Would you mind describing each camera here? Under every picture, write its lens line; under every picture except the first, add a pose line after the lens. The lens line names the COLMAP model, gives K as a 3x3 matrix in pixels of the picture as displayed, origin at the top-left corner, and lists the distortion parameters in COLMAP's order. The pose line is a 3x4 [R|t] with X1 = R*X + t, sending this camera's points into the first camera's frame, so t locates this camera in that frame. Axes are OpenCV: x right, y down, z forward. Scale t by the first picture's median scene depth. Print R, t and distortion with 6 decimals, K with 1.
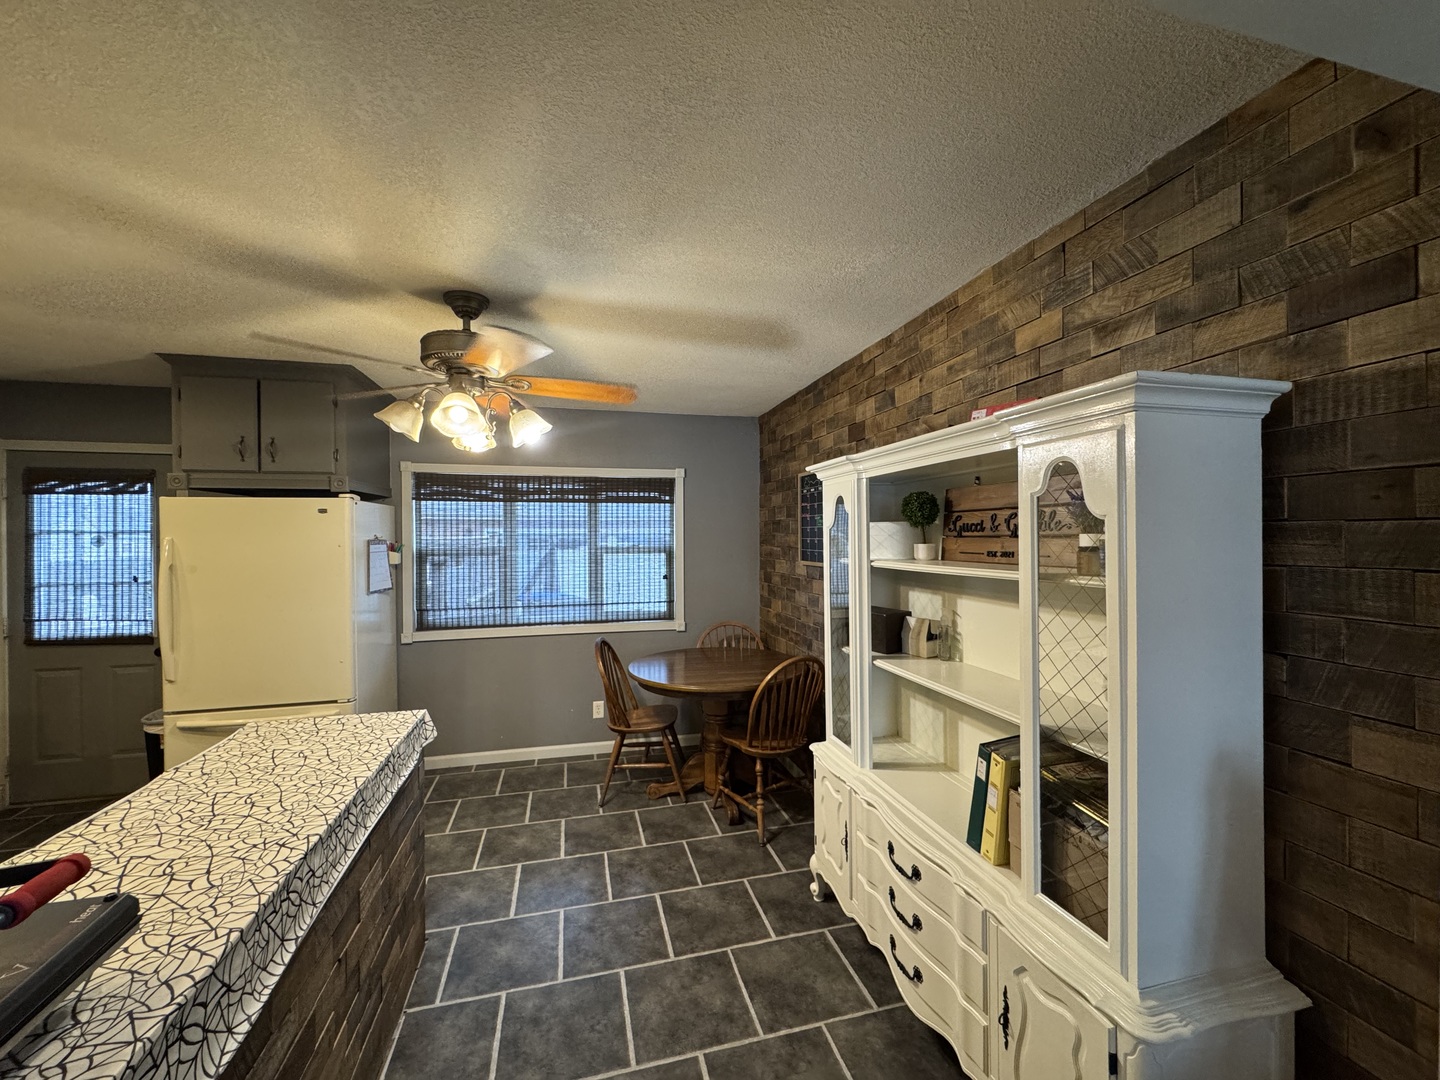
lens RADIAL K [[577.1, 0, 724.1], [0, 577.1, 538.0], [0, 0, 1]] dist [-0.003613, 0.000398]
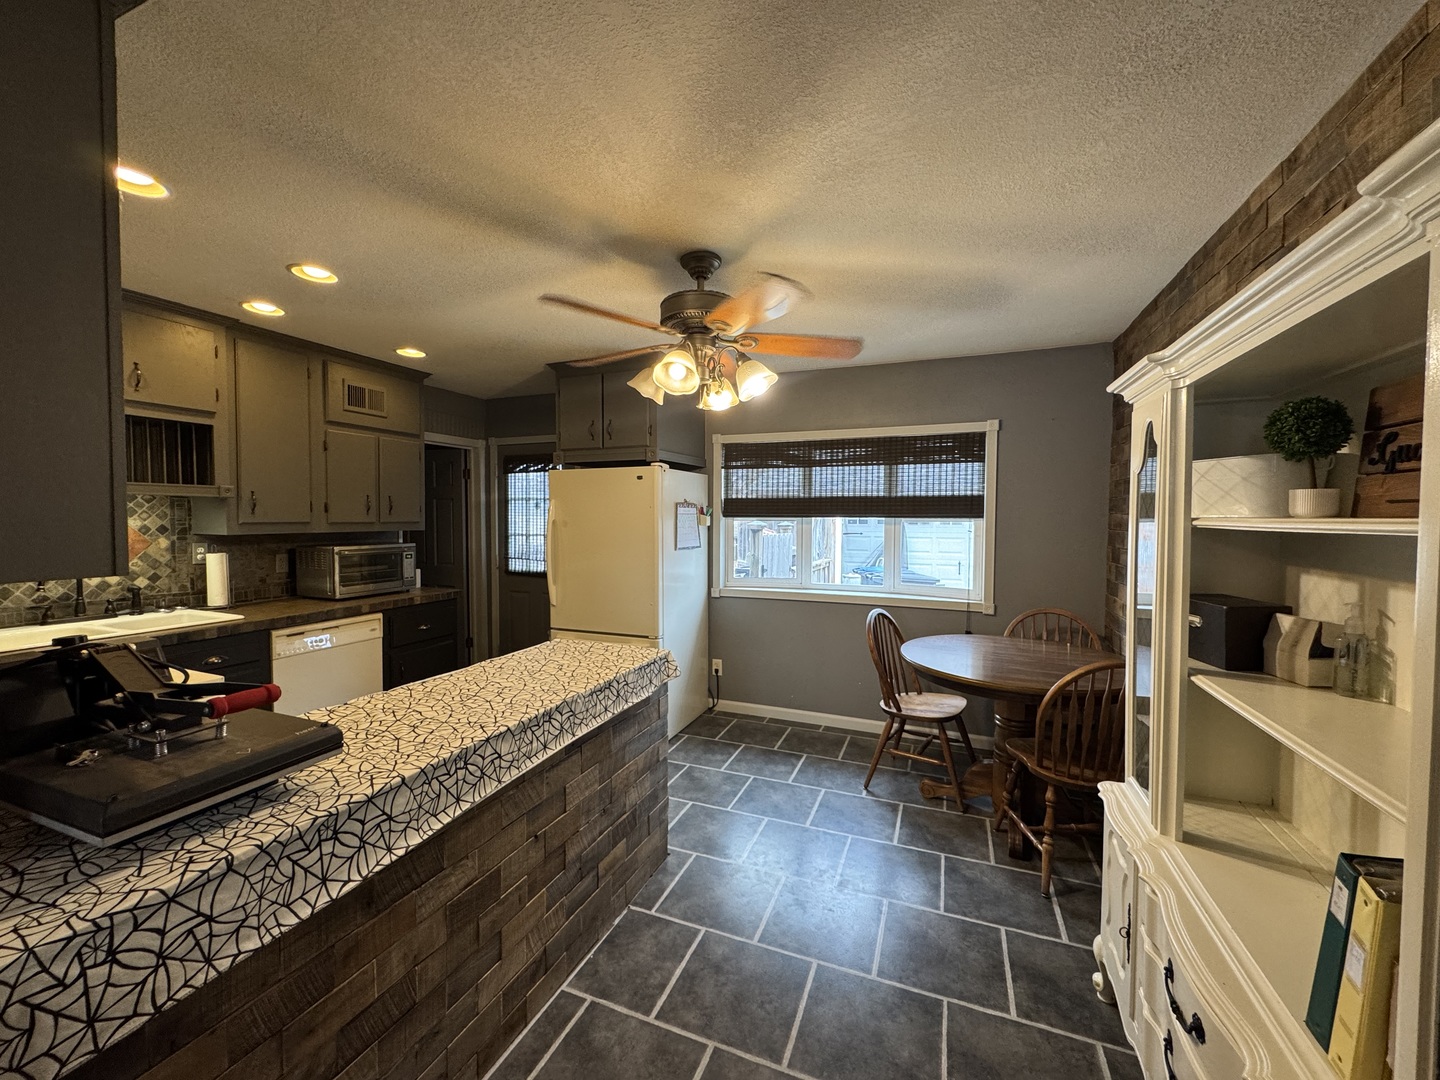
lens RADIAL K [[577.1, 0, 720.1], [0, 577.1, 538.5], [0, 0, 1]] dist [-0.003613, 0.000398]
pose [[0.800842, 0.031521, -0.598046, 0.203083], [-0.009778, 0.999169, 0.039570, 0.038951], [0.598796, -0.025842, 0.800485, 0.173396]]
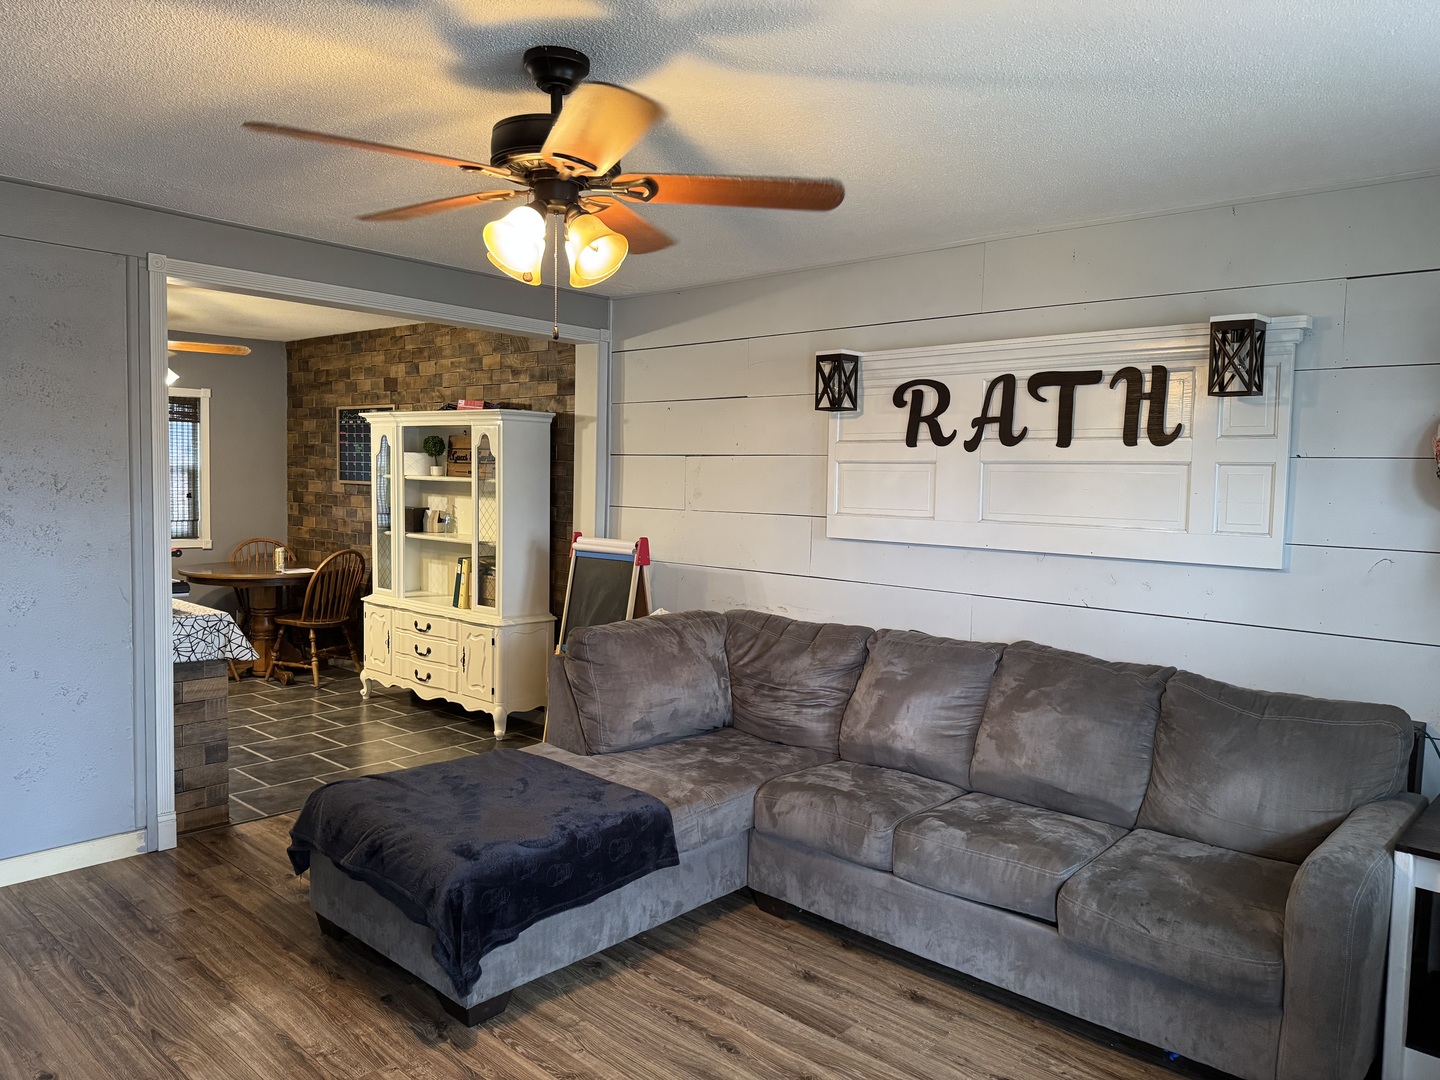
lens RADIAL K [[1017.9, 0, 715.9], [0, 1017.9, 535.5], [0, 0, 1]] dist [0.066062, -0.021819]
pose [[0.840799, -0.012163, 0.541211, -0.561601], [-0.024318, 0.997890, 0.060205, 0.010346], [-0.540801, -0.063782, 0.838729, -1.875825]]
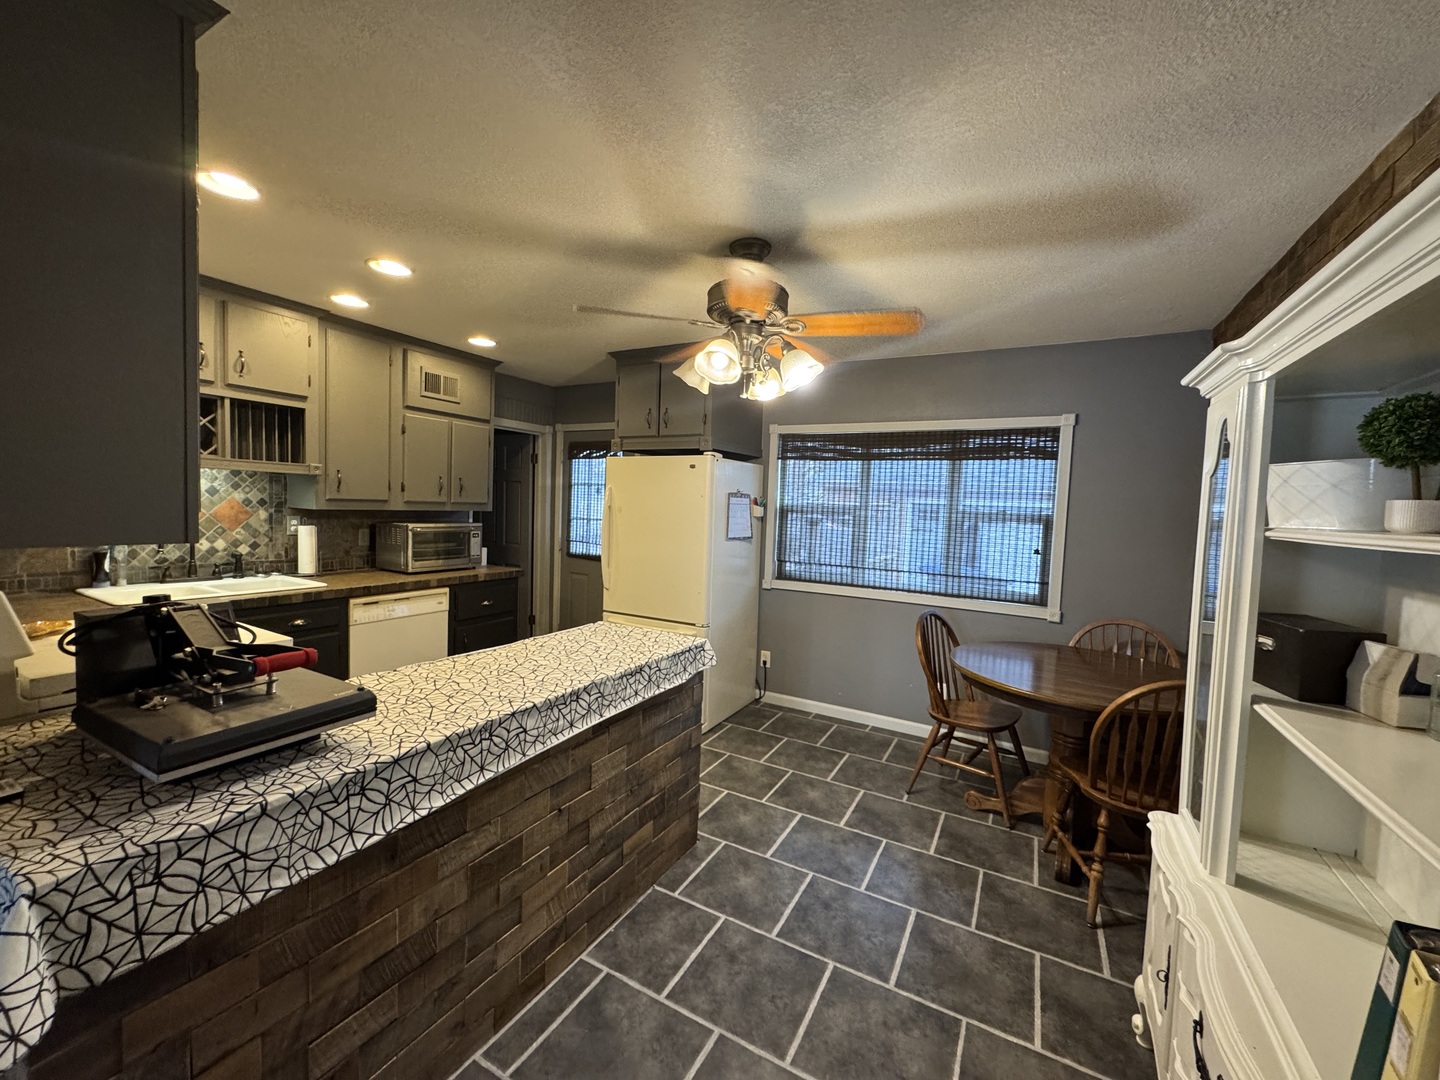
lens RADIAL K [[577.1, 0, 719.7], [0, 577.1, 538.3], [0, 0, 1]] dist [-0.003613, 0.000398]
pose [[0.720167, 0.072881, -0.689963, 0.240658], [-0.043421, 0.997252, 0.060019, 0.035870], [0.692441, -0.013265, 0.721352, 0.211344]]
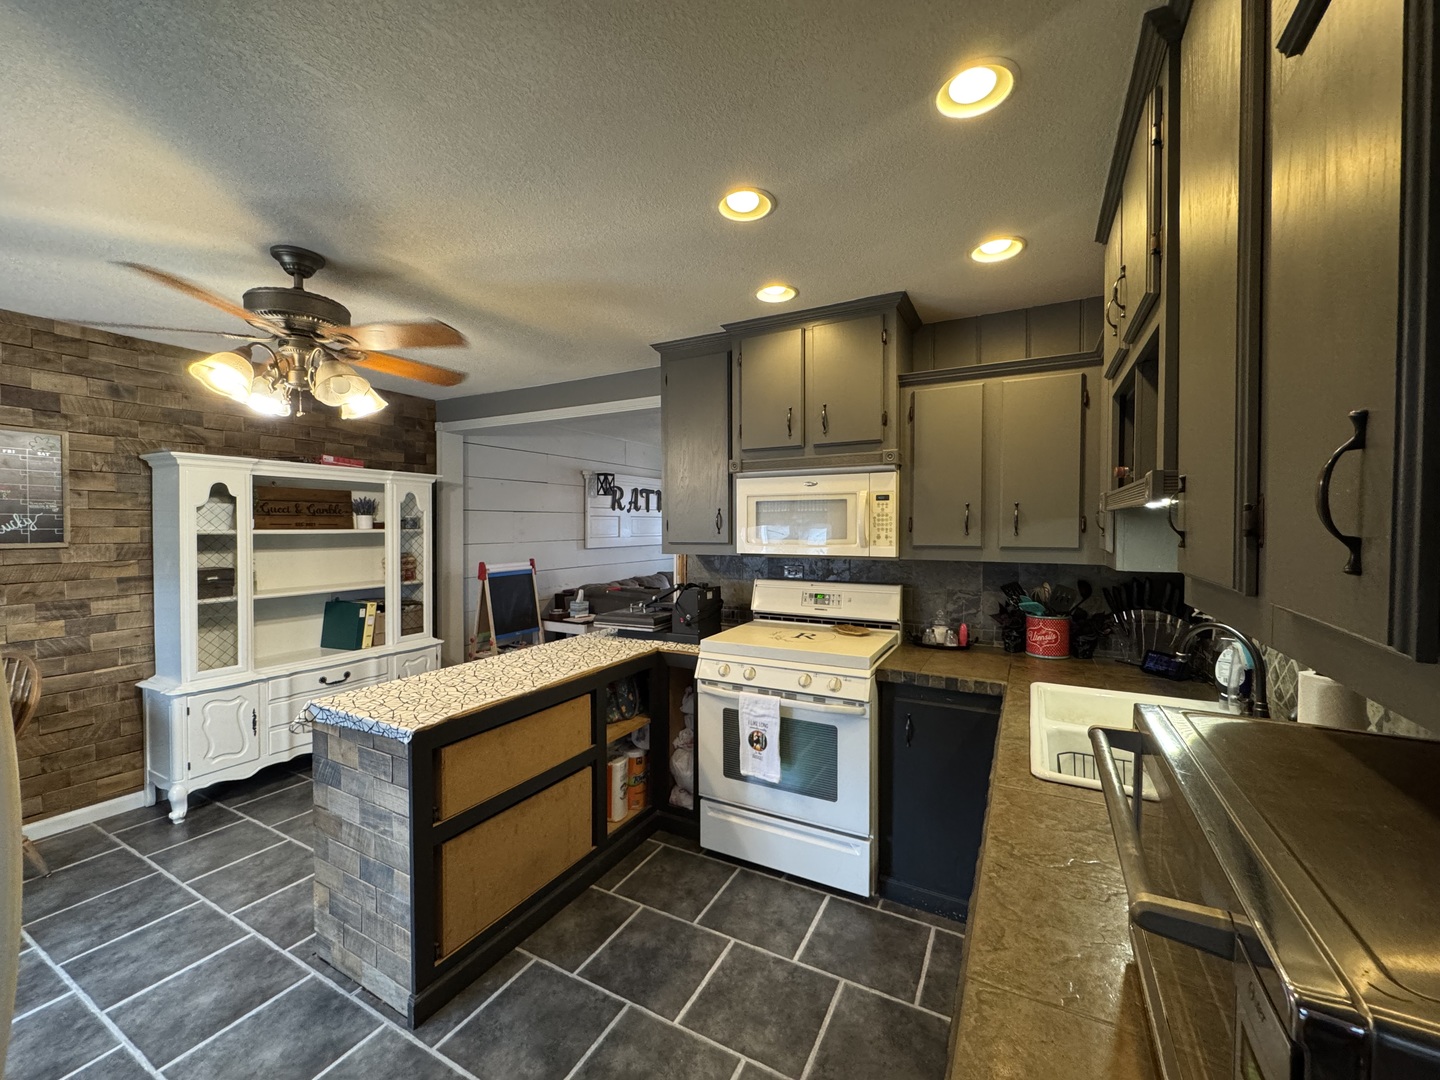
lens RADIAL K [[577.1, 0, 721.8], [0, 577.1, 524.4], [0, 0, 1]] dist [-0.003613, 0.000398]
pose [[-0.738245, 0.011854, 0.674429, -1.529583], [0.009679, 0.999929, -0.006980, 0.044056], [-0.674463, 0.001375, -0.738307, 1.187668]]
